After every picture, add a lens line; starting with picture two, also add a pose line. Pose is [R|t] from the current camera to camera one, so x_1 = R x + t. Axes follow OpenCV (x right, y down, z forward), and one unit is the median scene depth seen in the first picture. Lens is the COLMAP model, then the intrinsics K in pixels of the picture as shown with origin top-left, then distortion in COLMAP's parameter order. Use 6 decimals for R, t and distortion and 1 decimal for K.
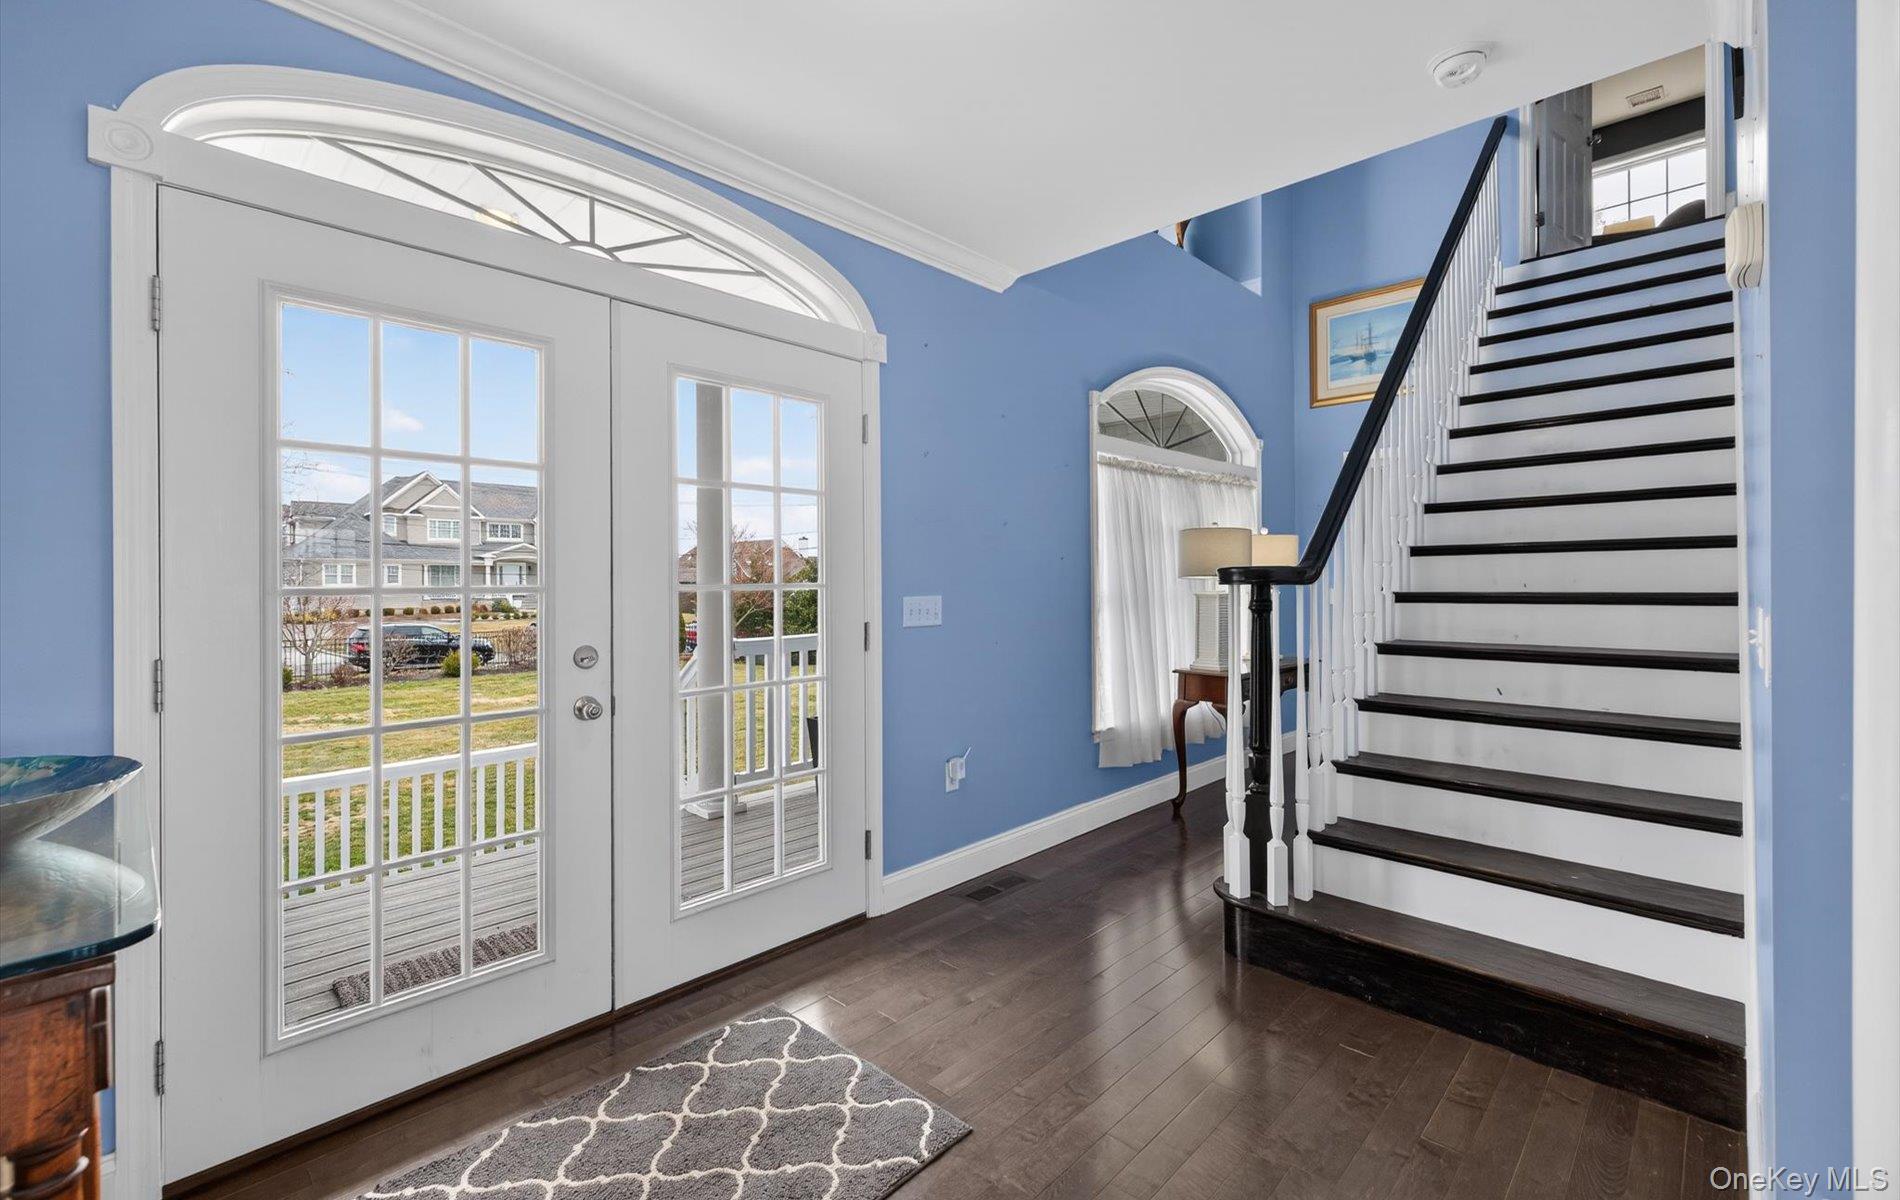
lens RADIAL K [[792.8, 0, 952.6], [0, 792.8, 579.4], [0, 0, 1]] dist [0.015577, -0.012725]
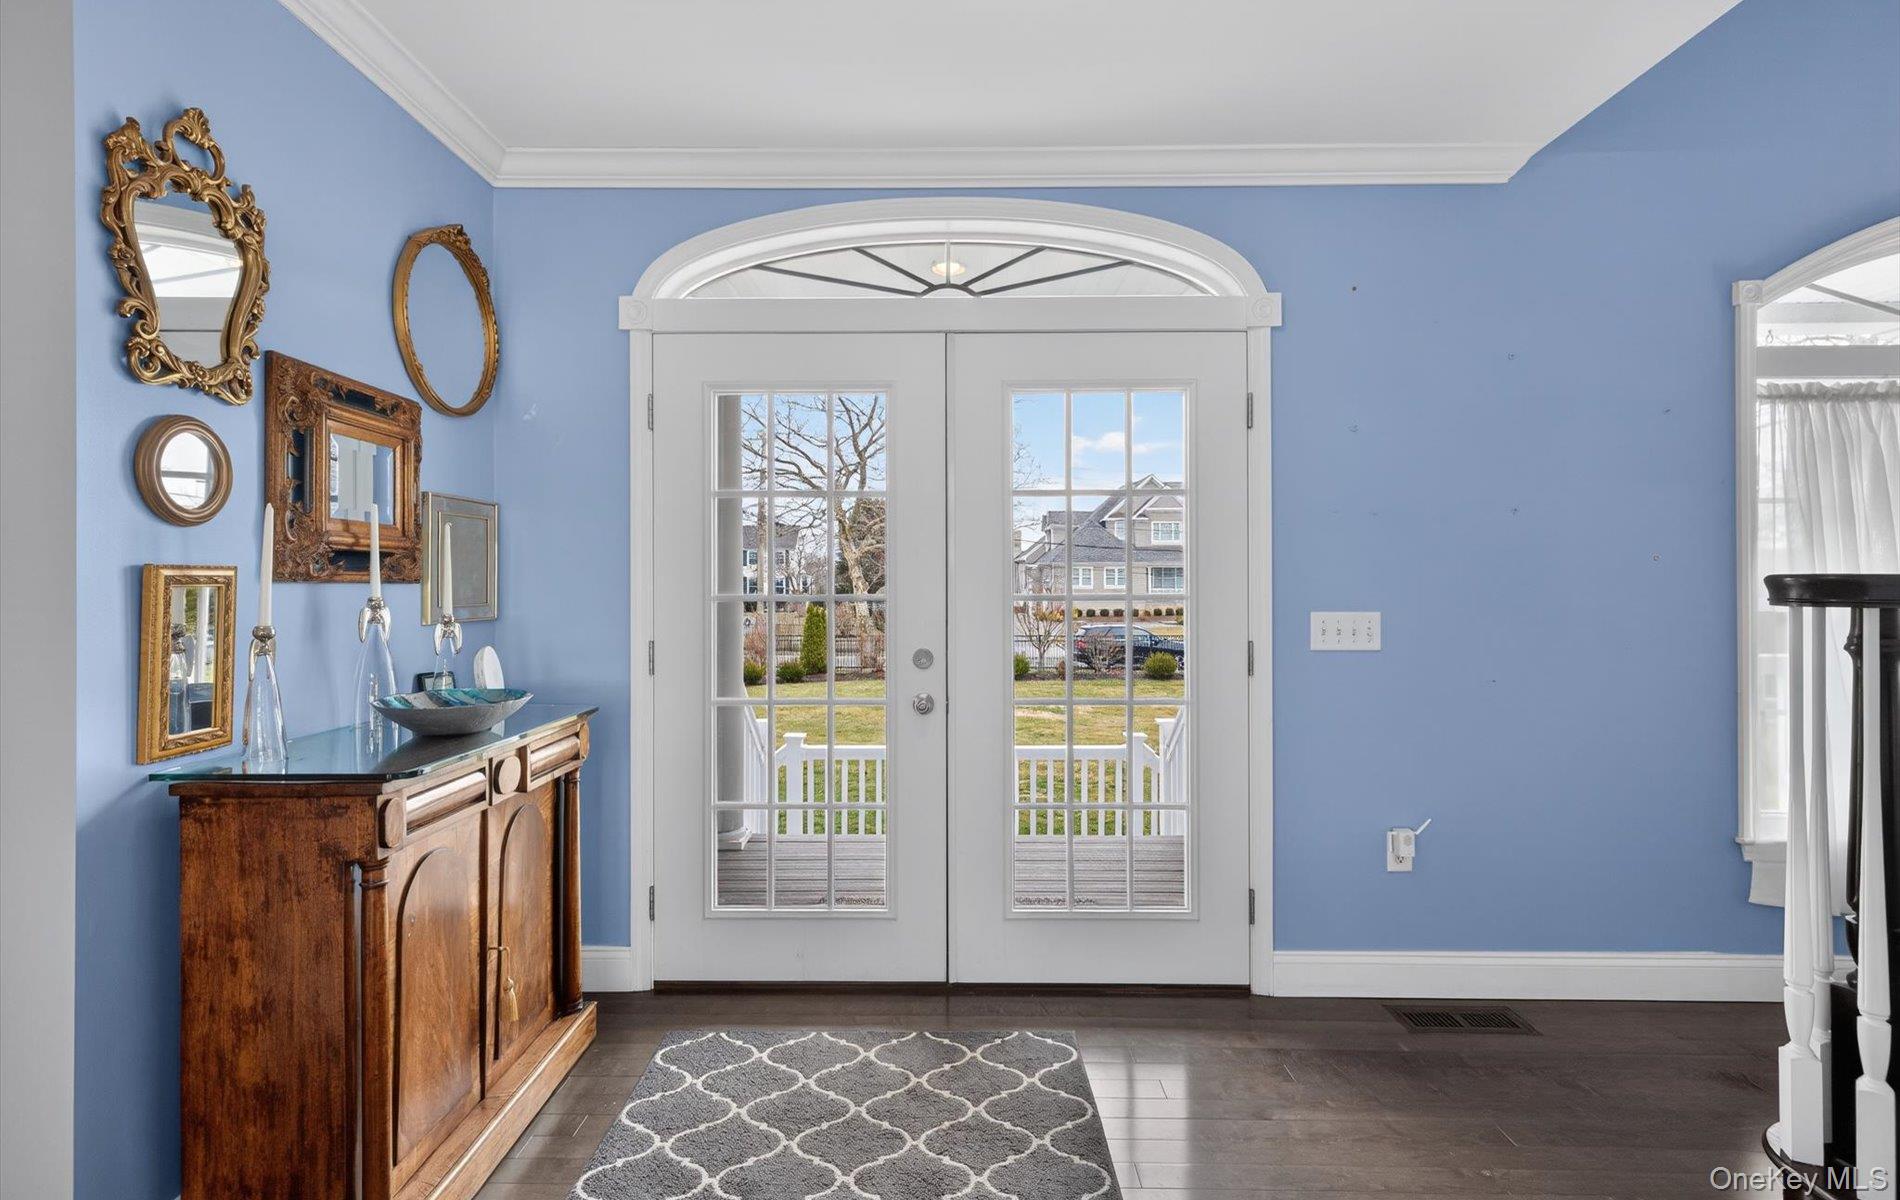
lens RADIAL K [[915.0, 0, 941.7], [0, 915.0, 581.1], [0, 0, 1]] dist [0.002399, 0.000557]
pose [[0.686155, 0.002074, -0.727452, 0.386342], [-0.002809, 0.999996, 0.000201, -0.009012], [0.727450, 0.001905, 0.686158, 0.102589]]
